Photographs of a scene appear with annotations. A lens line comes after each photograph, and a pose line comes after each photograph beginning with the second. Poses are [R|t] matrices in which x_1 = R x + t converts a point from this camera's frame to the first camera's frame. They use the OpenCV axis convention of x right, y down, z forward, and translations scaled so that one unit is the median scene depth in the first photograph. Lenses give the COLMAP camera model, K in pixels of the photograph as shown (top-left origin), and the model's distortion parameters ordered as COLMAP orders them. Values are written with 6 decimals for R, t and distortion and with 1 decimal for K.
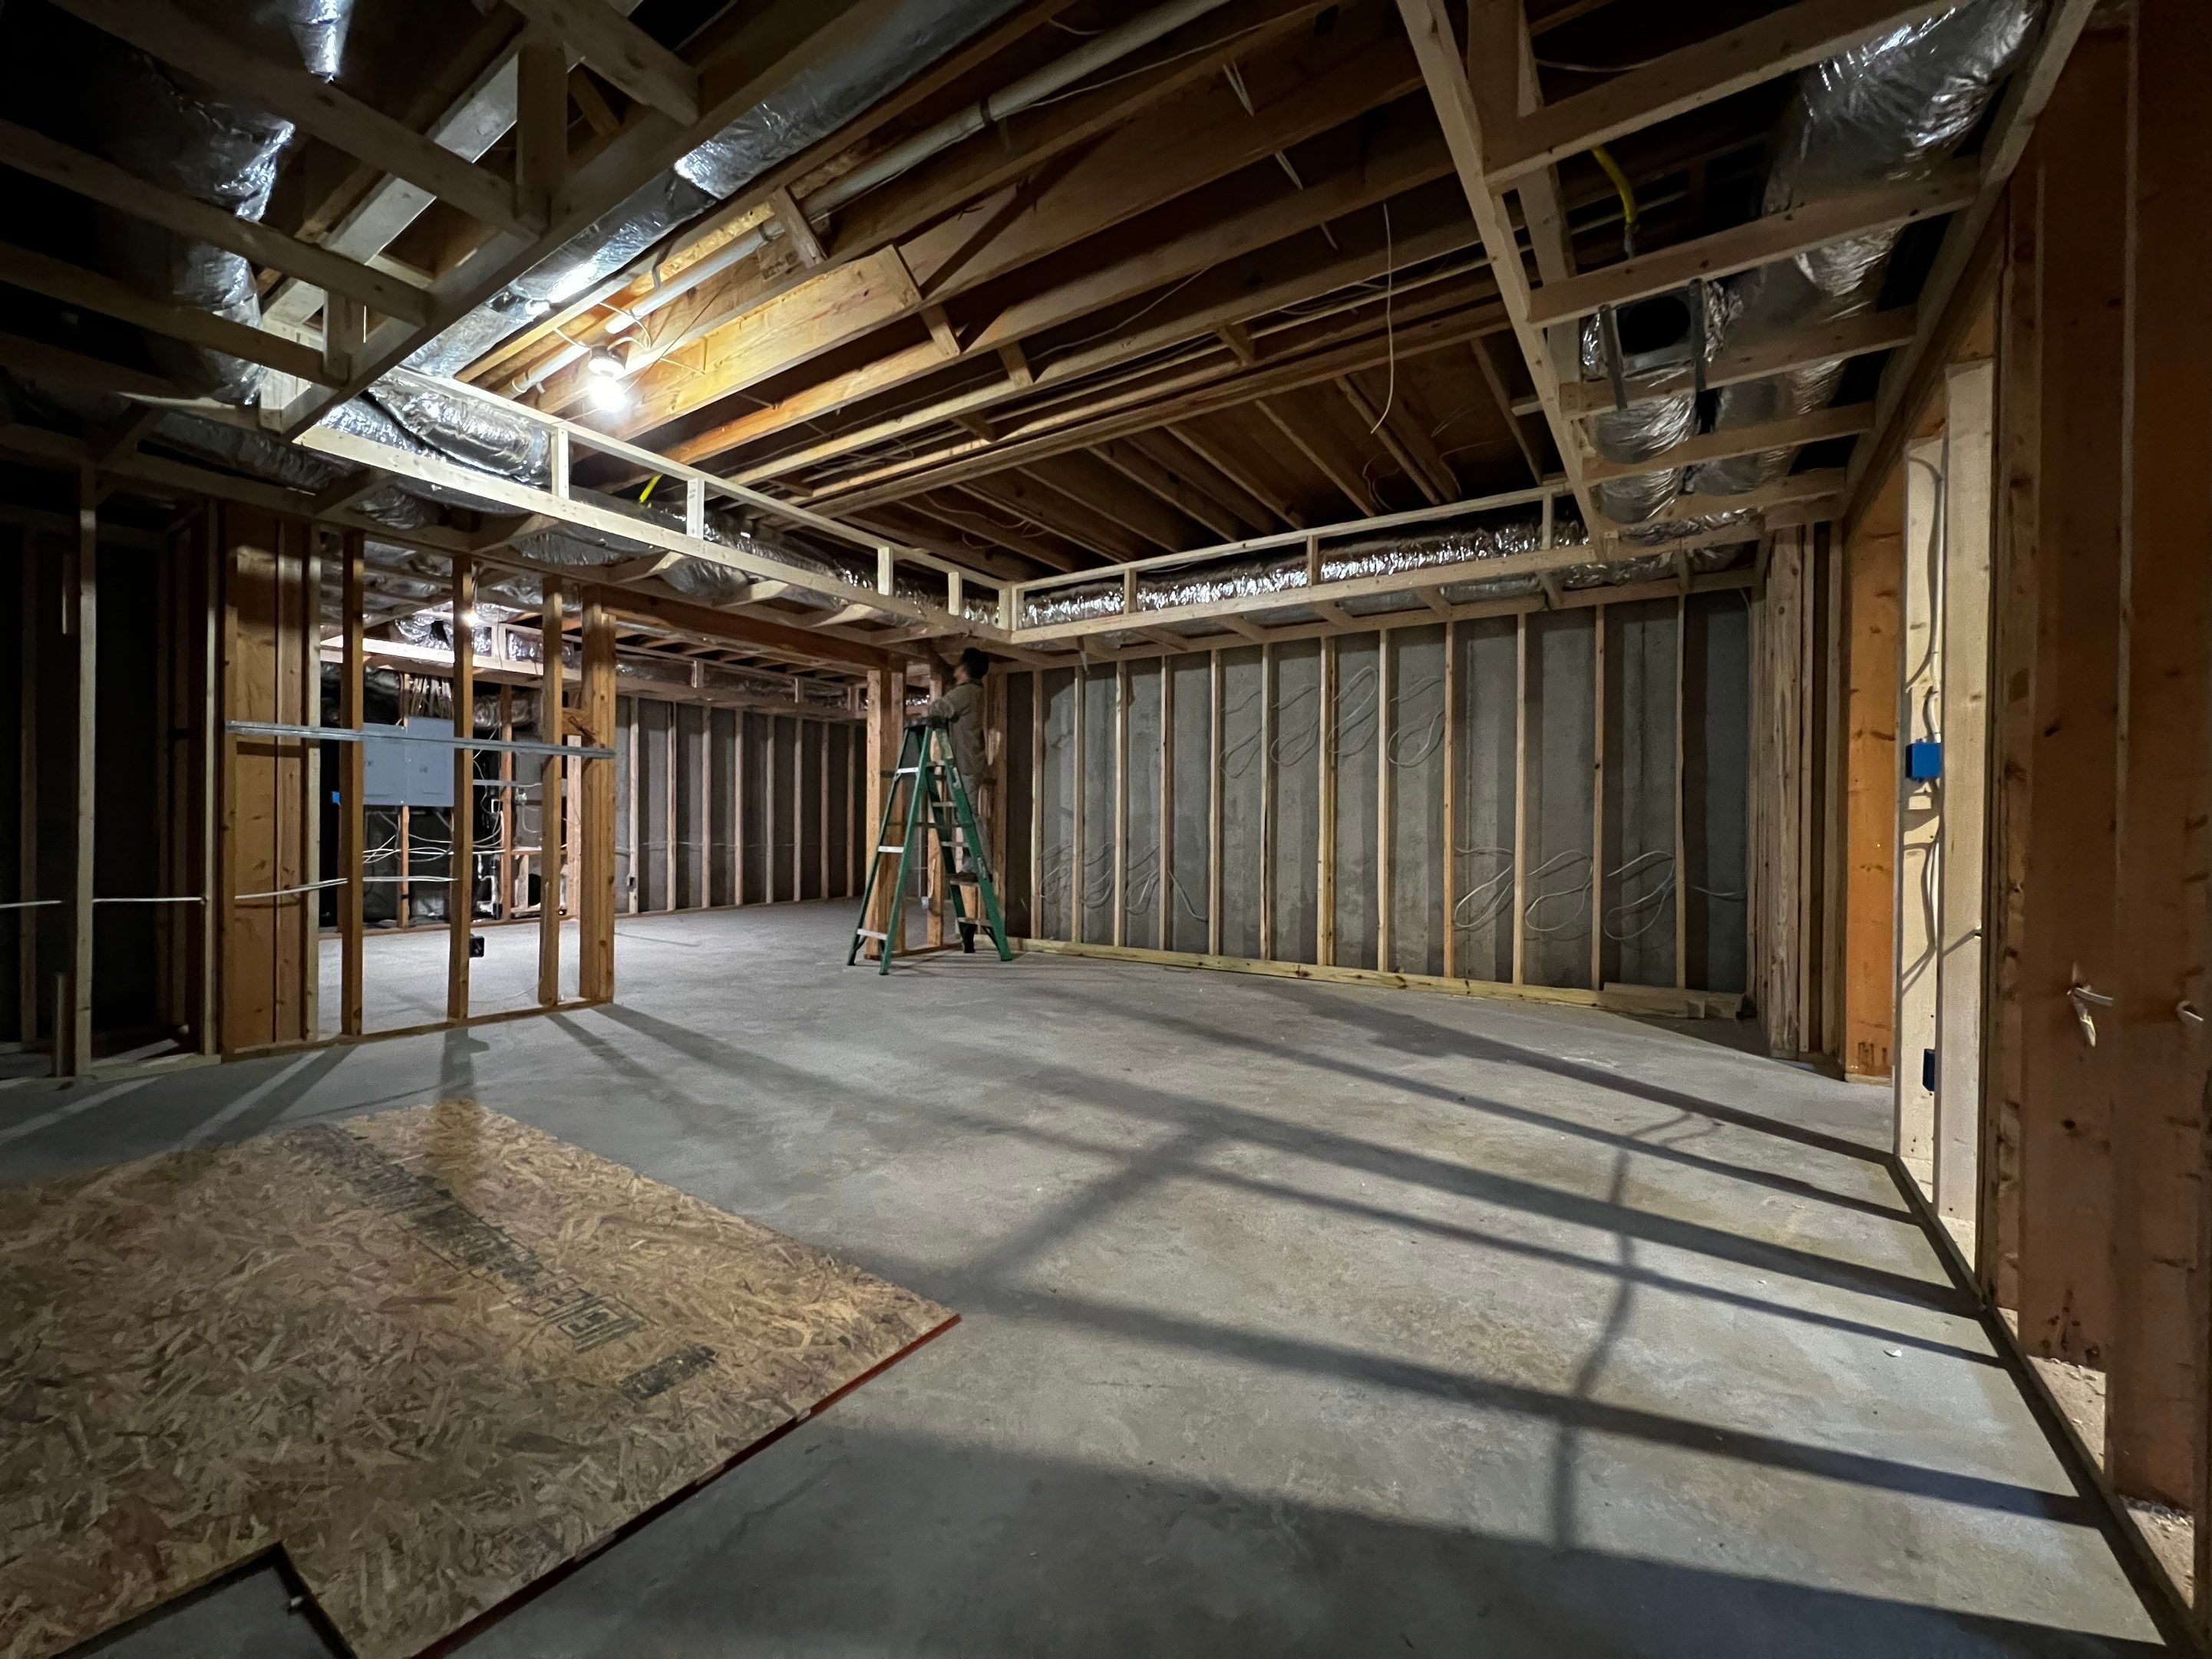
lens RADIAL K [[880.2, 0, 1108.1], [0, 880.2, 826.0], [0, 0, 1]] dist [-0.000387, 0.000009]
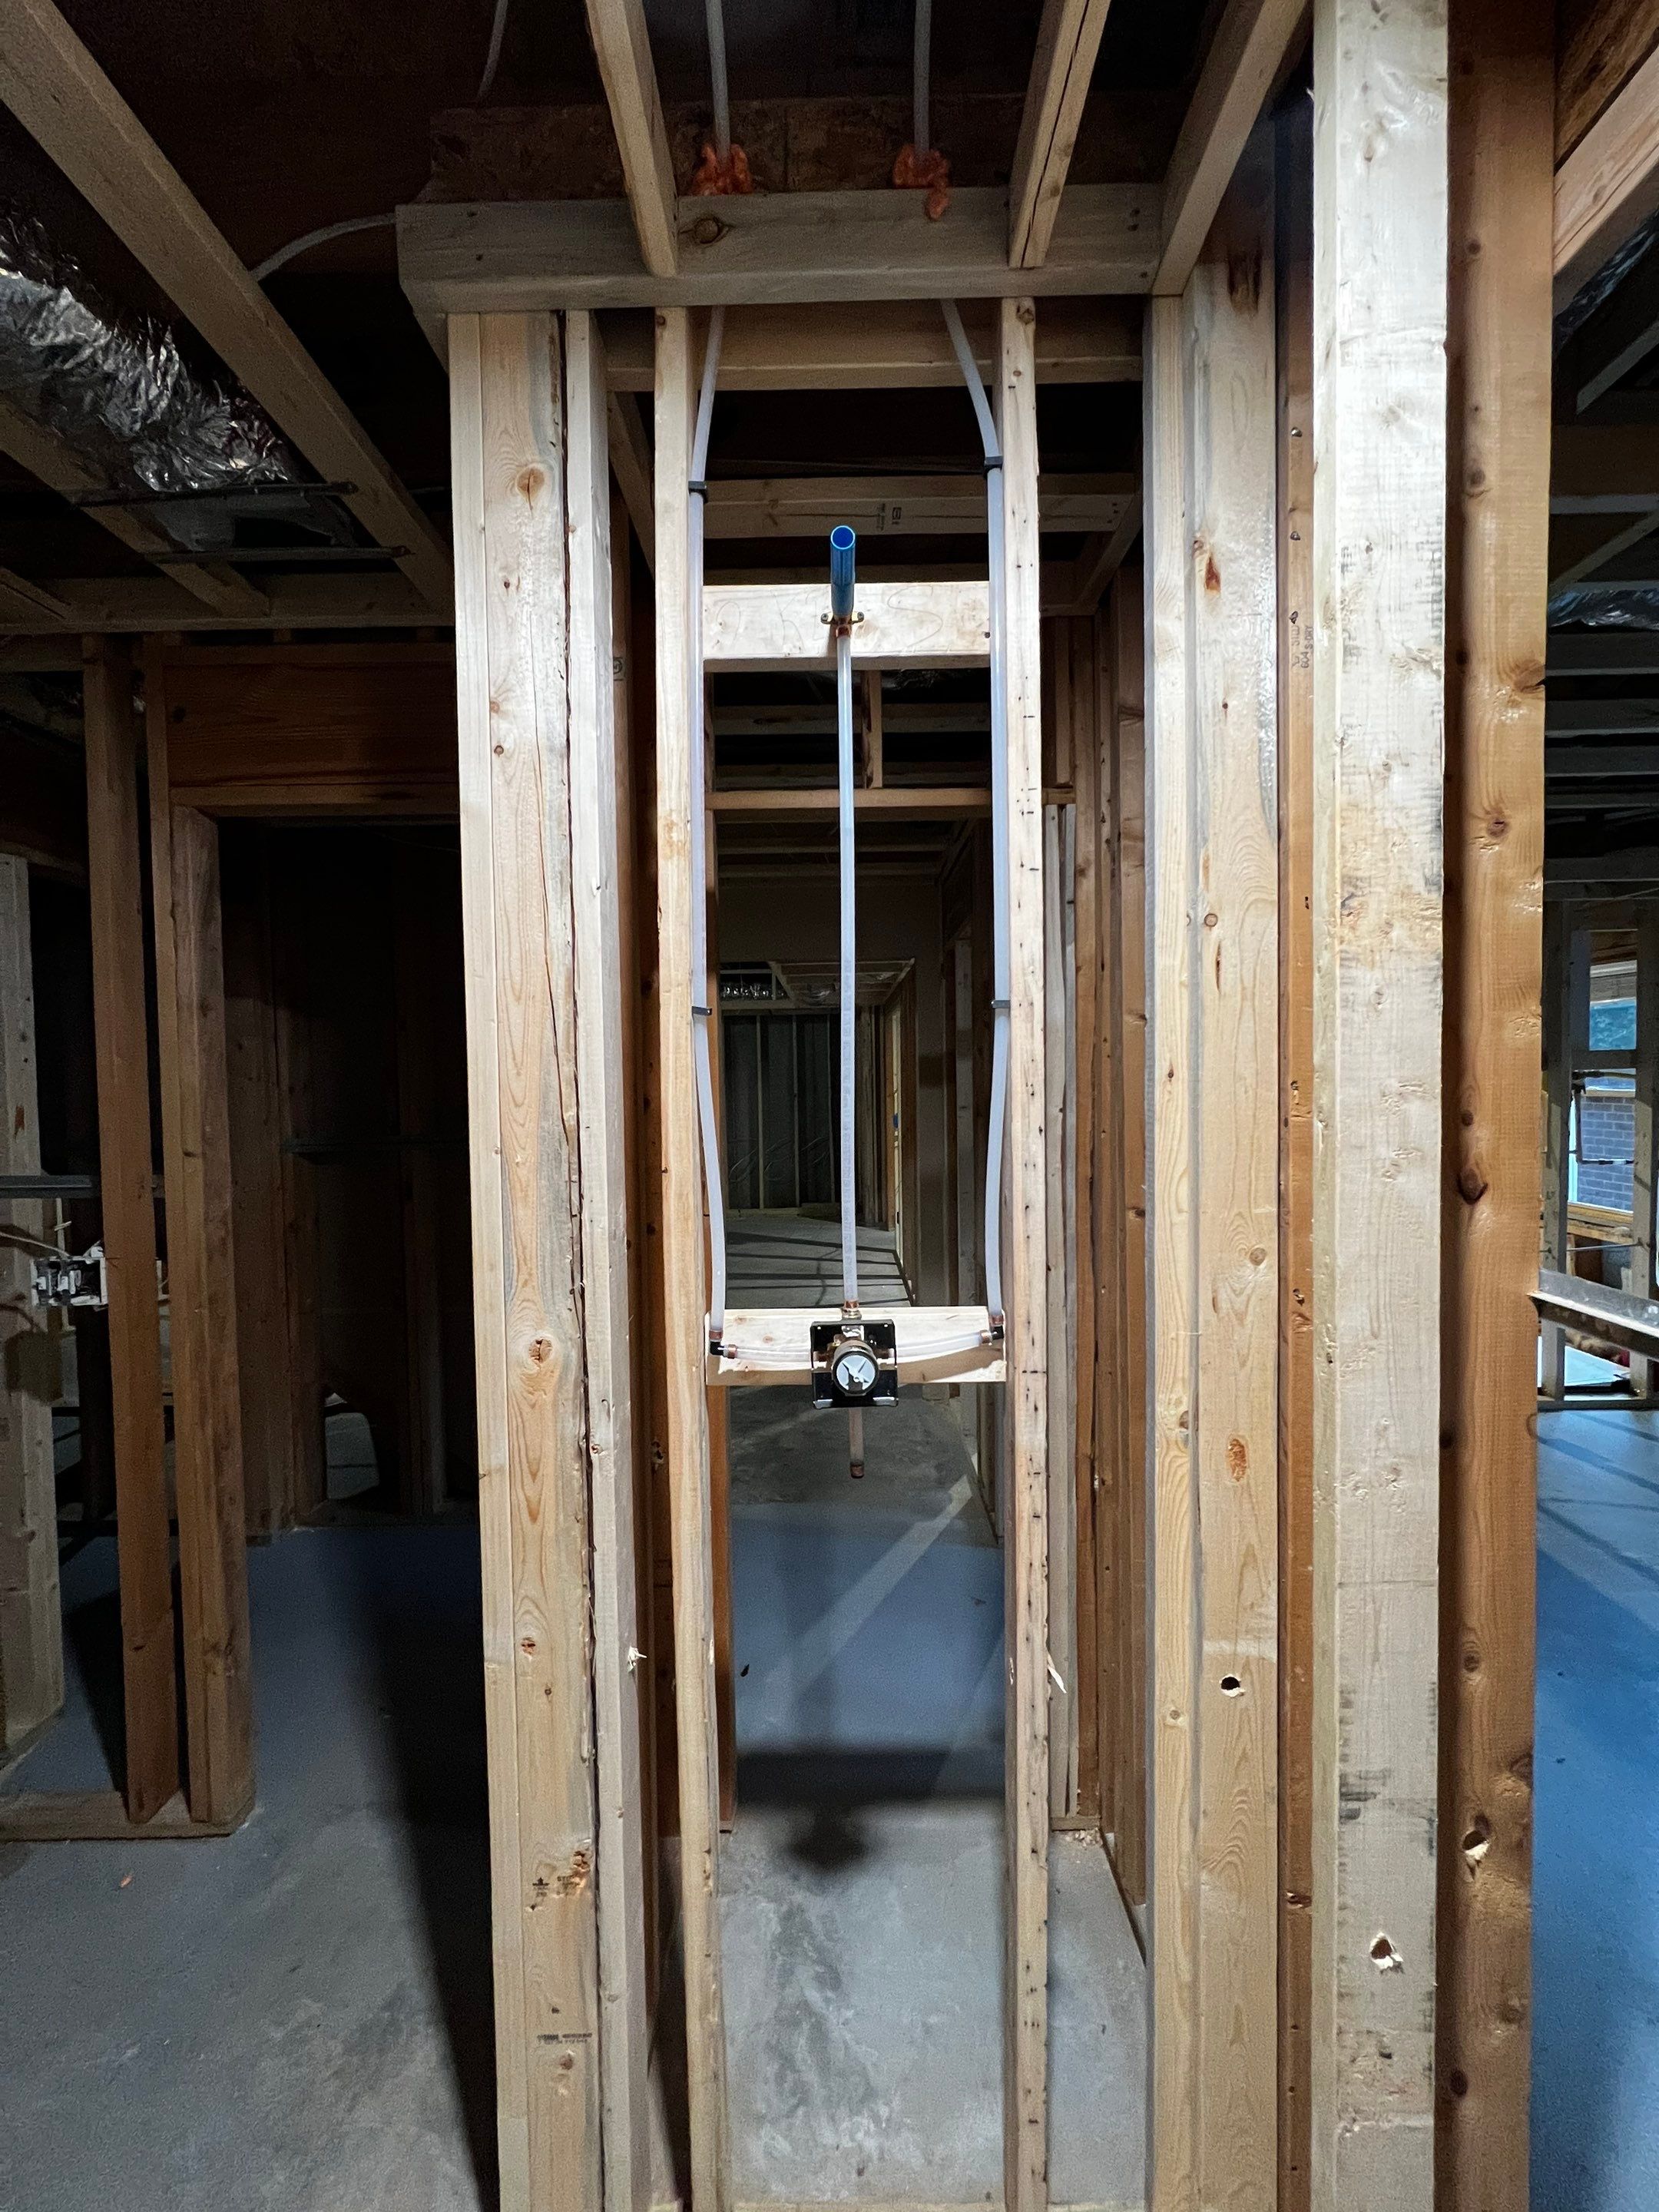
lens RADIAL K [[880.3, 0, 829.8], [0, 880.3, 1104.4], [0, 0, 1]] dist [-0.000387, 0.000009]
pose [[0.835496, -0.039610, 0.548067, -0.480357], [0.022294, 0.999021, 0.038216, -0.124483], [-0.549044, -0.019711, 0.835561, -0.721690]]
